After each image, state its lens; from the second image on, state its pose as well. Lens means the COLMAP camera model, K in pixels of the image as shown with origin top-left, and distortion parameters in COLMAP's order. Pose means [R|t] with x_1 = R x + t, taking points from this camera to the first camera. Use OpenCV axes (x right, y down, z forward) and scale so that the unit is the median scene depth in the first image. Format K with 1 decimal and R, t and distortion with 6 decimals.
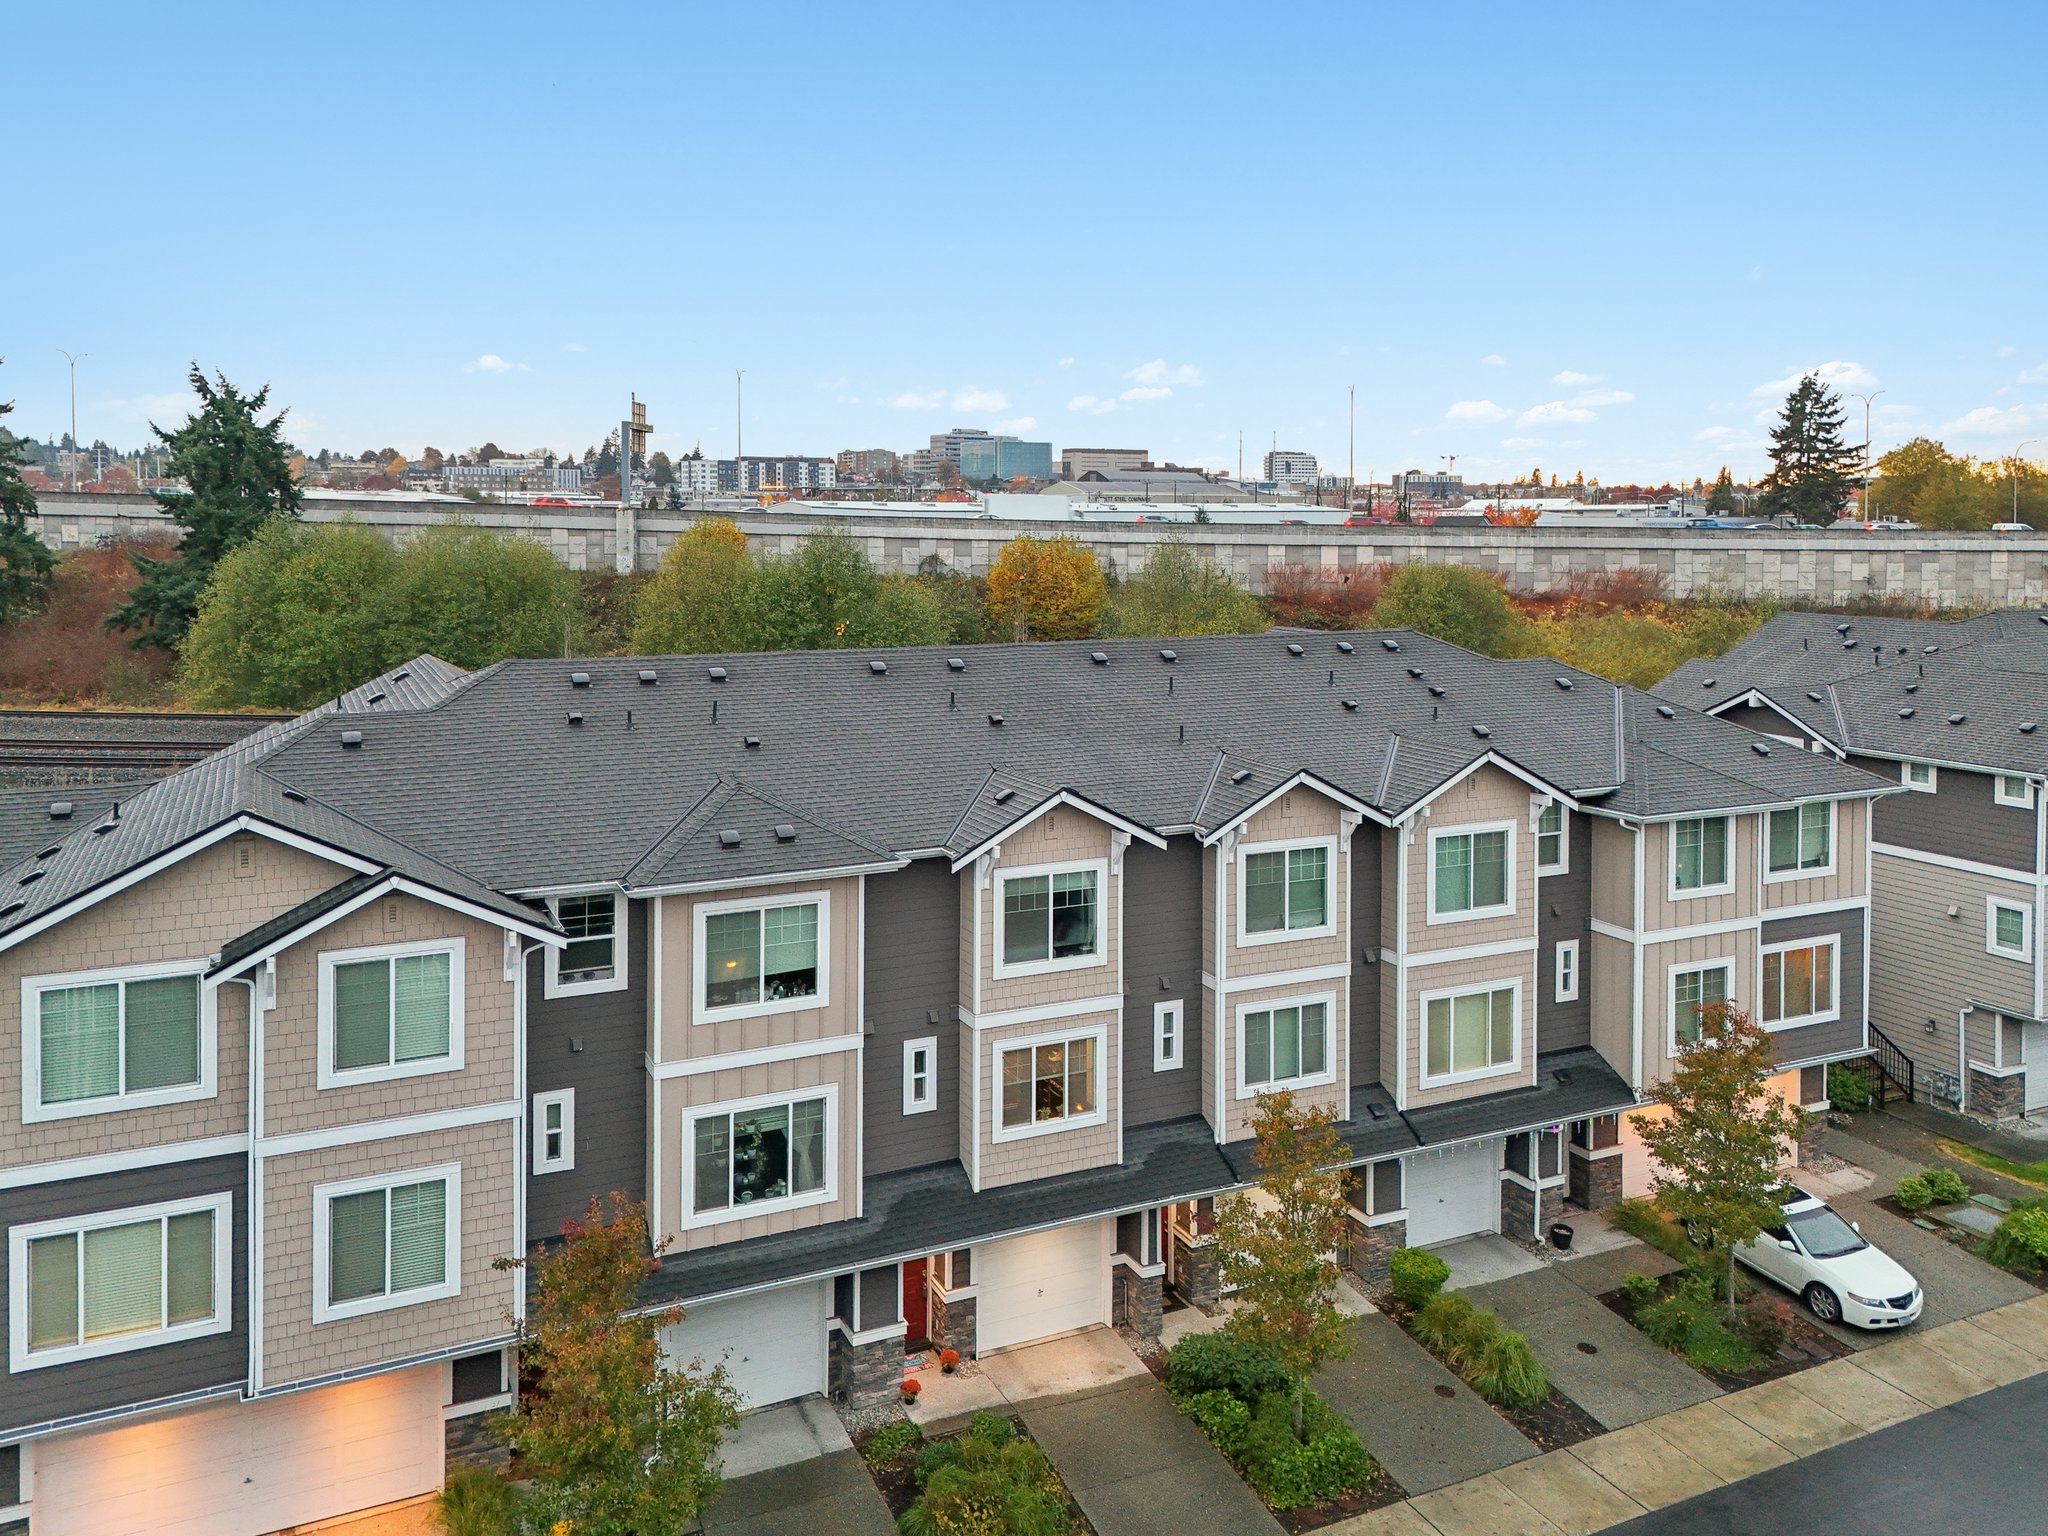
lens RADIAL K [[1548.4, 0, 1026.7], [0, 1548.4, 564.8], [0, 0, 1]] dist [0.079098, -0.071186]
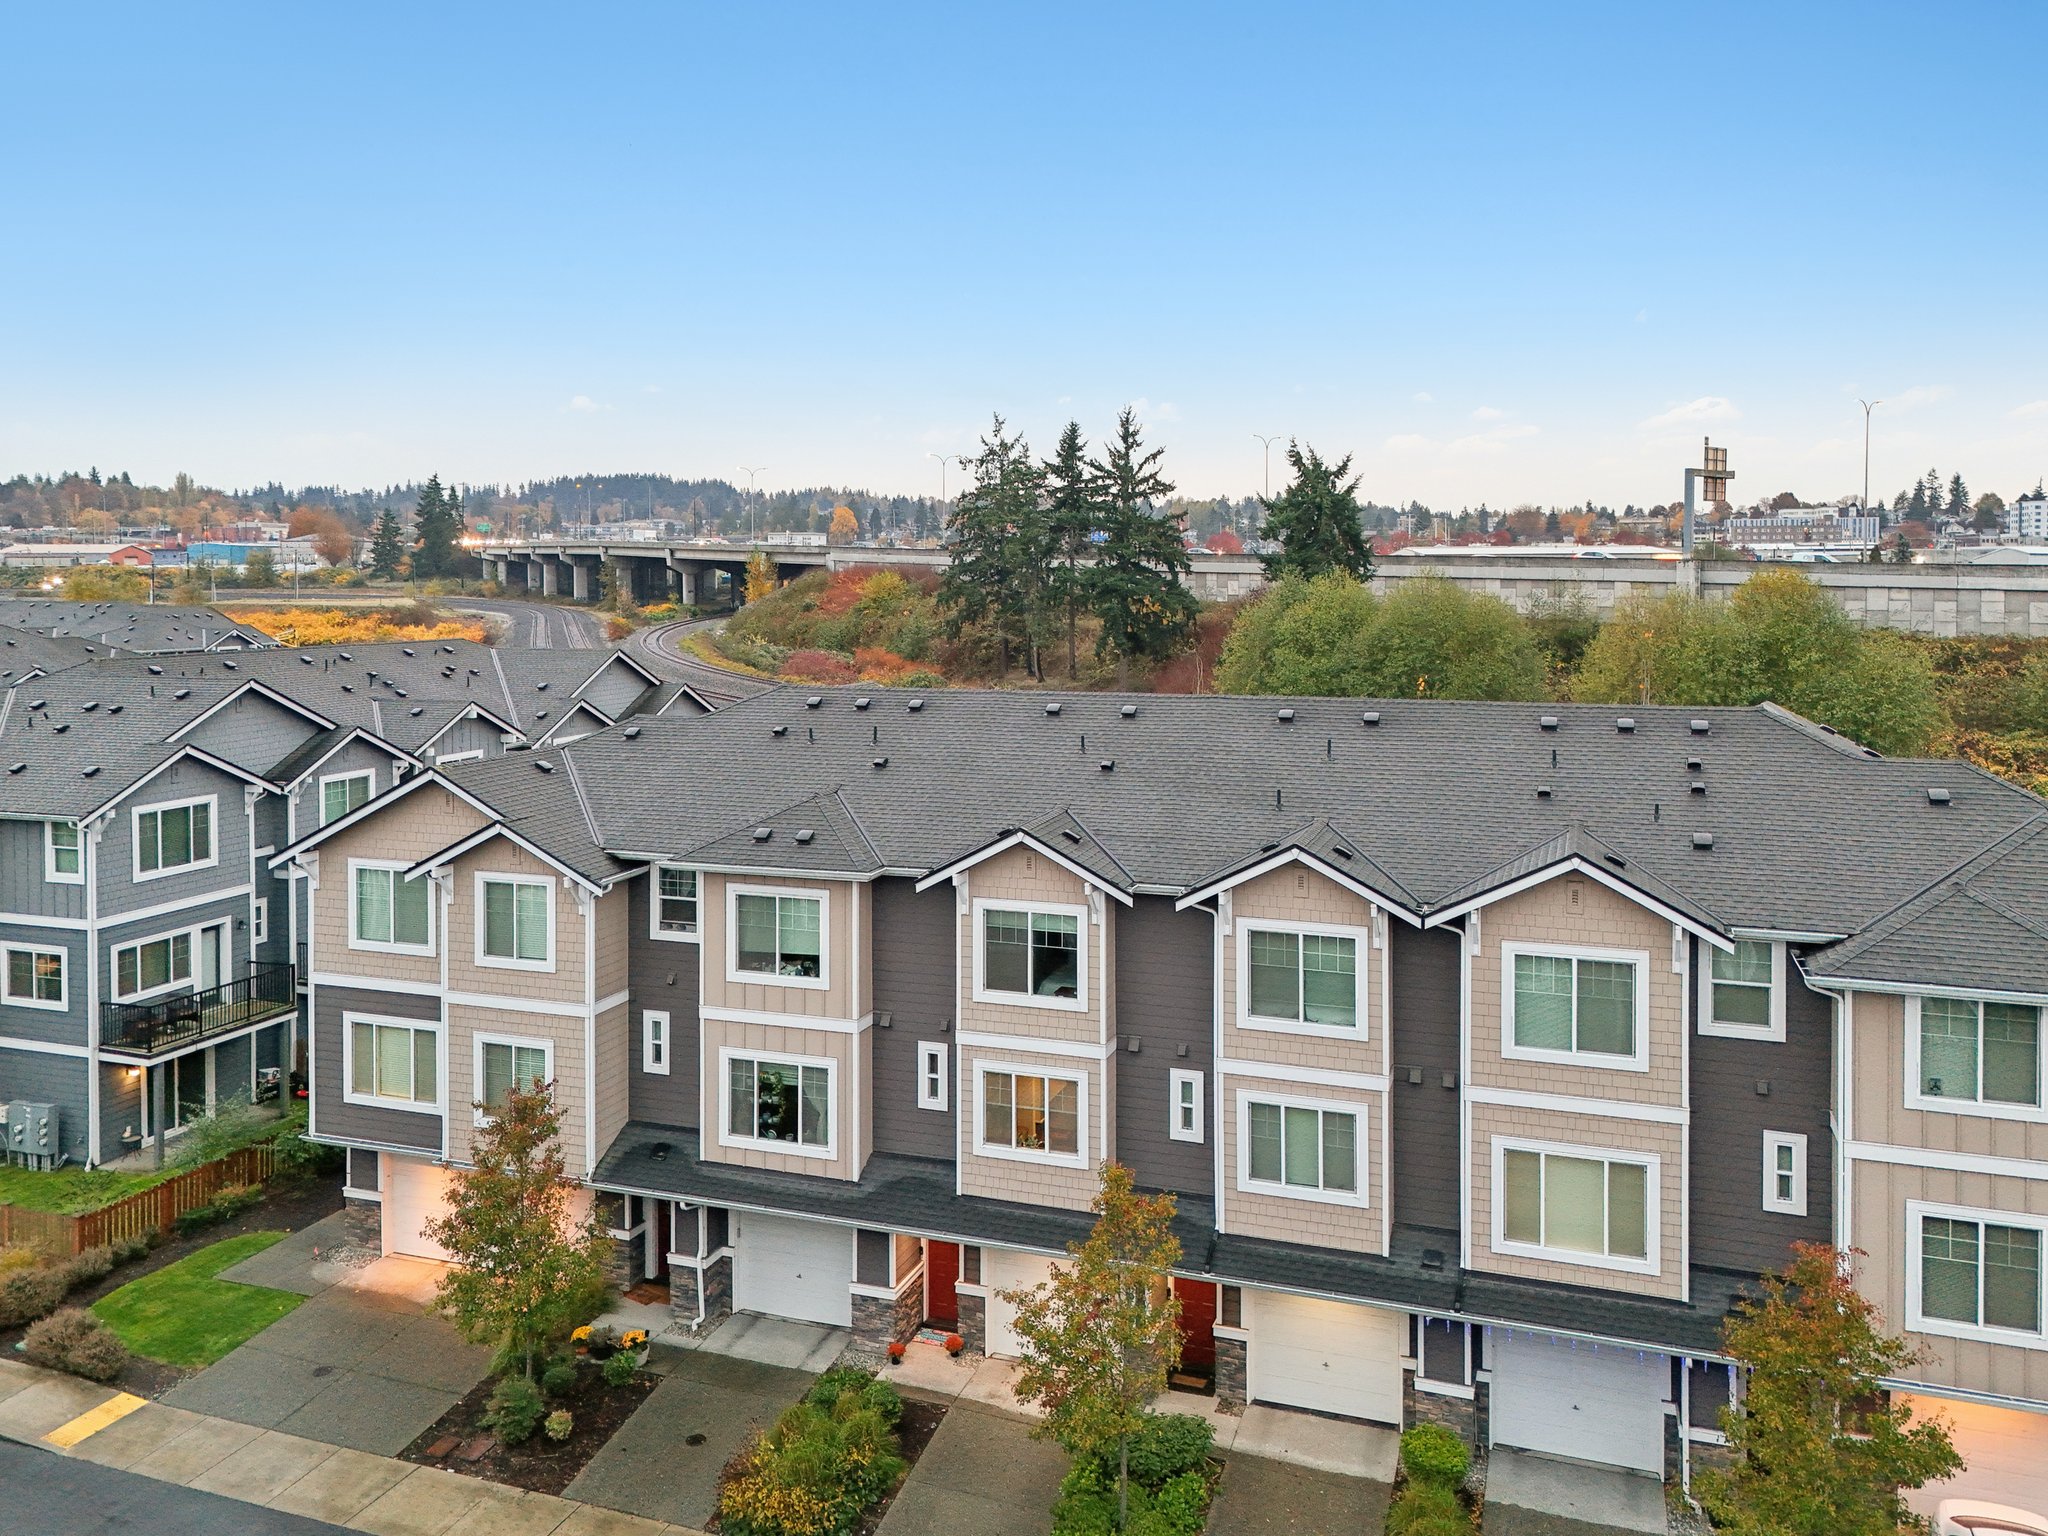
lens RADIAL K [[1556.3, 0, 1060.6], [0, 1556.3, 610.6], [0, 0, 1]] dist [0.076193, -0.069063]
pose [[0.714872, 0.012388, -0.699145, 0.756894], [-0.016038, 0.999871, 0.001318, -0.004300], [0.699071, 0.010271, 0.714978, 0.265729]]
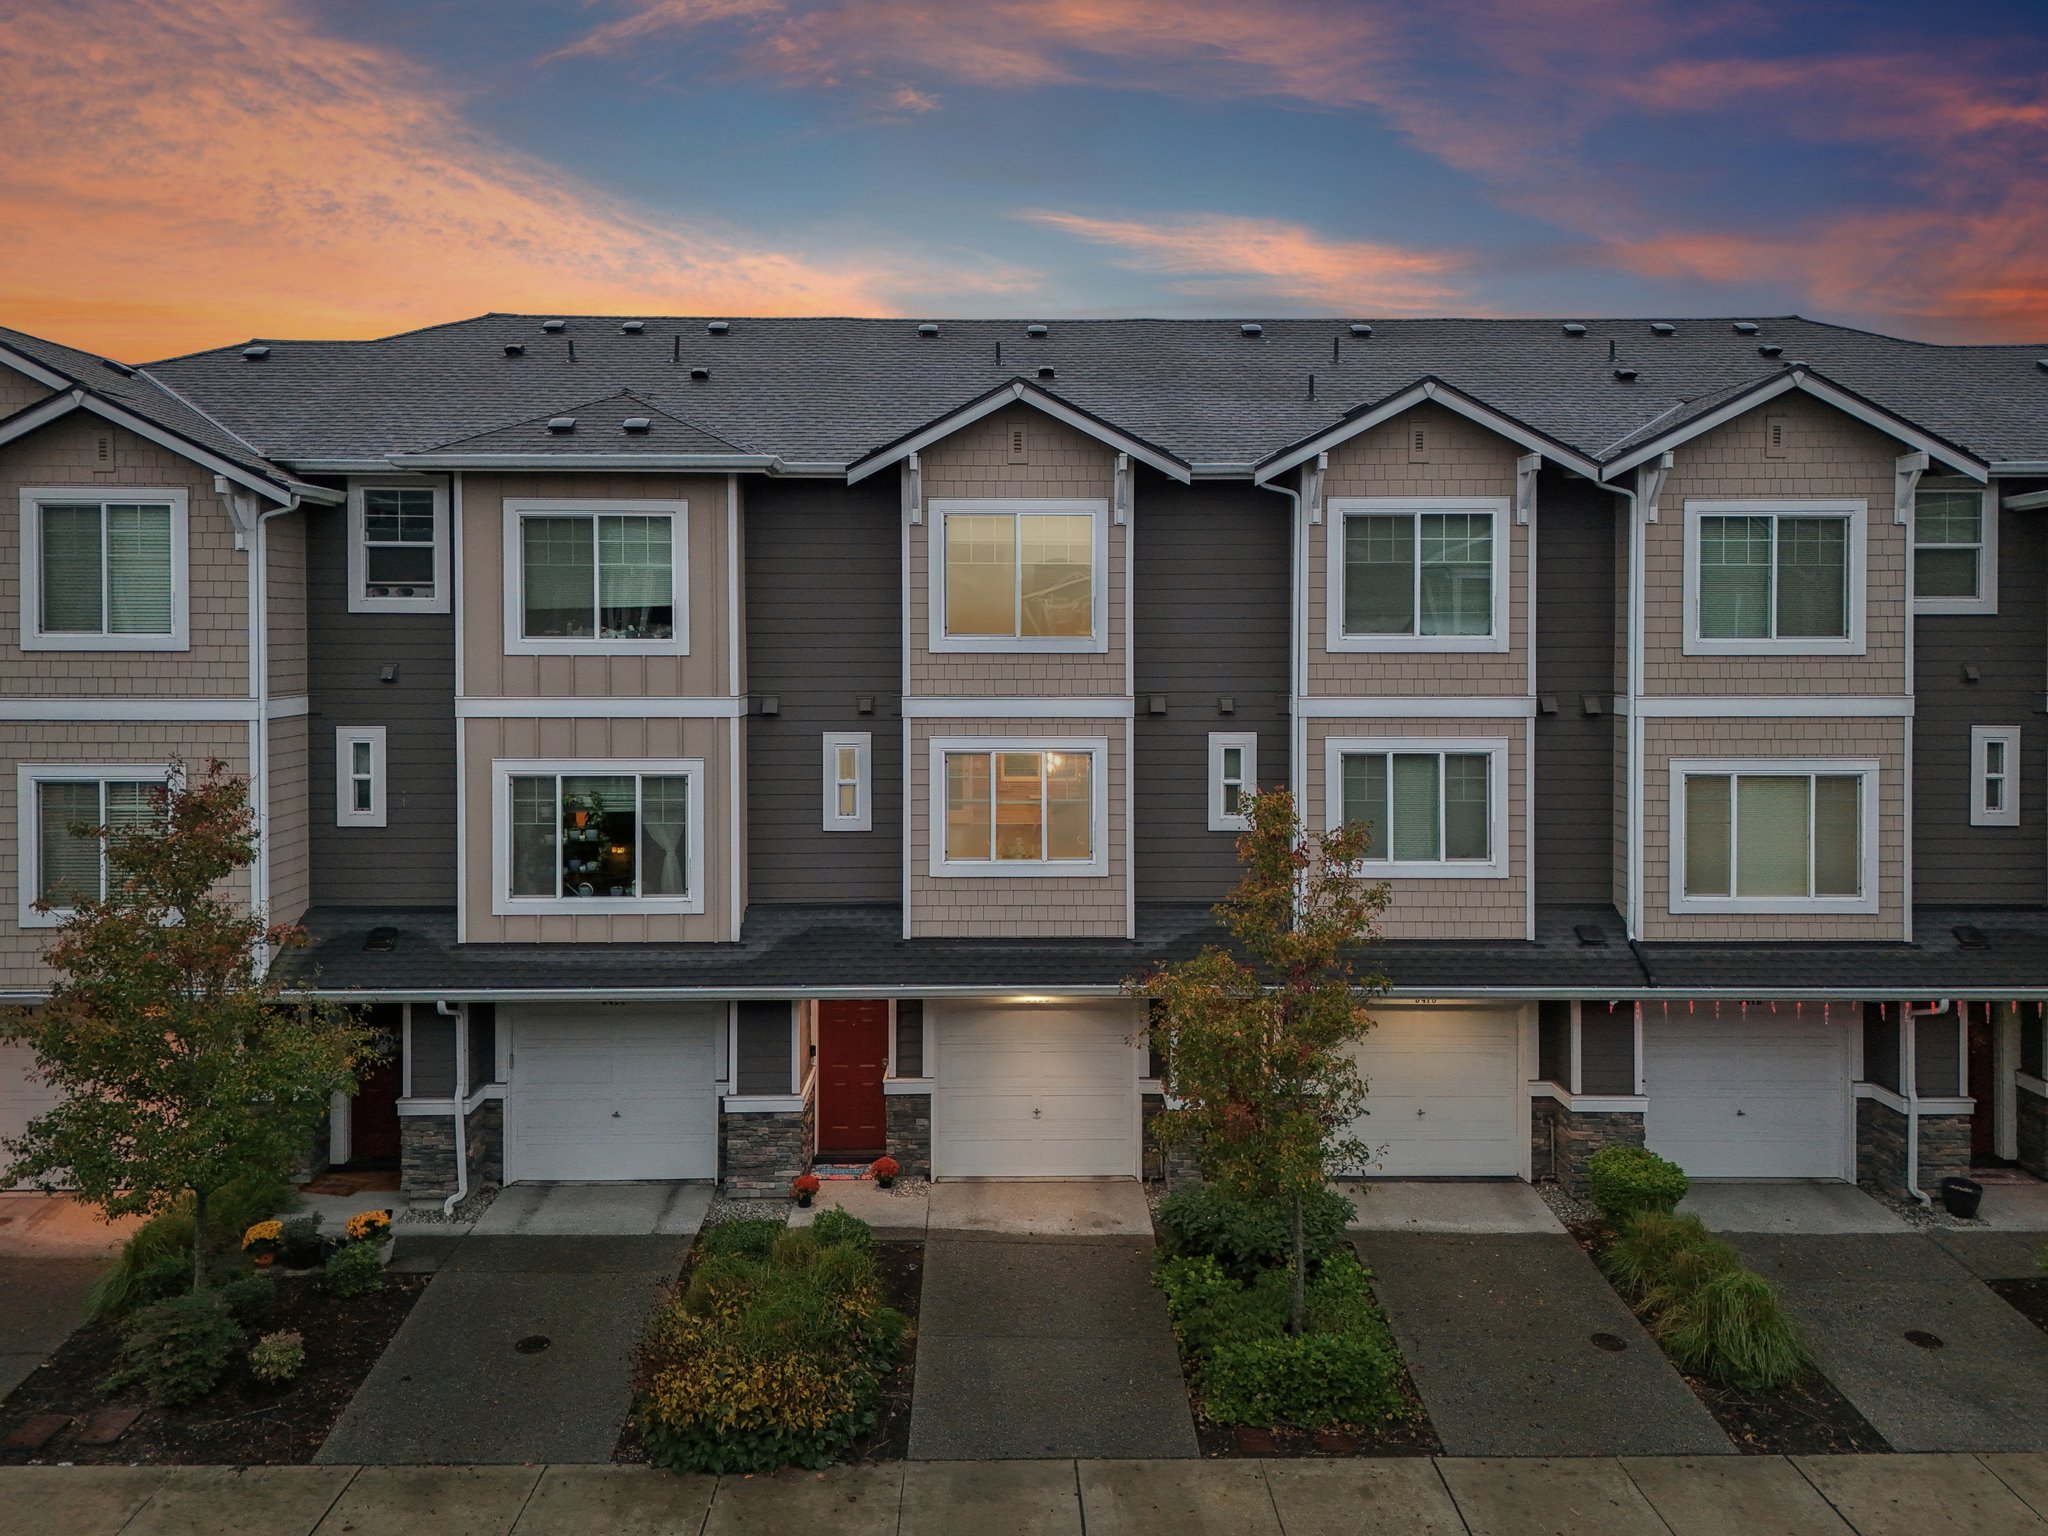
lens RADIAL K [[1545.2, 0, 1048.6], [0, 1545.2, 636.4], [0, 0, 1]] dist [0.074933, -0.066112]
pose [[0.911934, 0.001762, -0.410333, 0.317504], [-0.008937, 0.999839, -0.015568, 0.266098], [0.410239, 0.017864, 0.911803, 0.362453]]
